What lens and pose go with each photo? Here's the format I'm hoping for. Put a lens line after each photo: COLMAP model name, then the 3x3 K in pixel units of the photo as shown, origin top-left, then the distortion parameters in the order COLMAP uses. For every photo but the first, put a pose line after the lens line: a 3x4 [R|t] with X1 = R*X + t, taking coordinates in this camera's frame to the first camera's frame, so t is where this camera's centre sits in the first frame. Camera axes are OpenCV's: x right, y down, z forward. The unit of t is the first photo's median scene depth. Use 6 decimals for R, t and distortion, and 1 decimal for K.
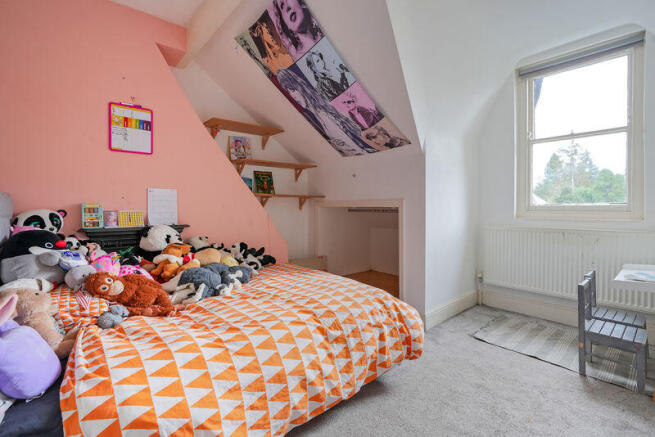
lens RADIAL K [[306.5, 0, 327.5], [0, 306.5, 204.7], [0, 0, 1]] dist [-0.001265, -0.000194]
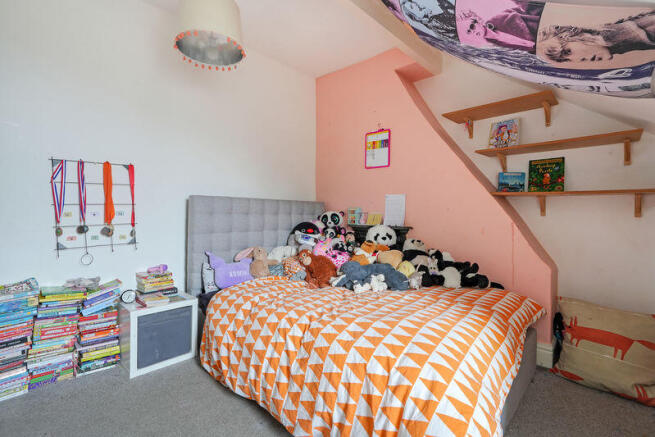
lens RADIAL K [[312.9, 0, 337.1], [0, 312.9, 211.4], [0, 0, 1]] dist [-0.002199, -0.000852]
pose [[0.097625, -0.000214, -0.995223, 0.610371], [-0.004753, 0.999988, -0.000681, 0.013304], [0.995212, 0.004797, 0.097622, 0.671421]]
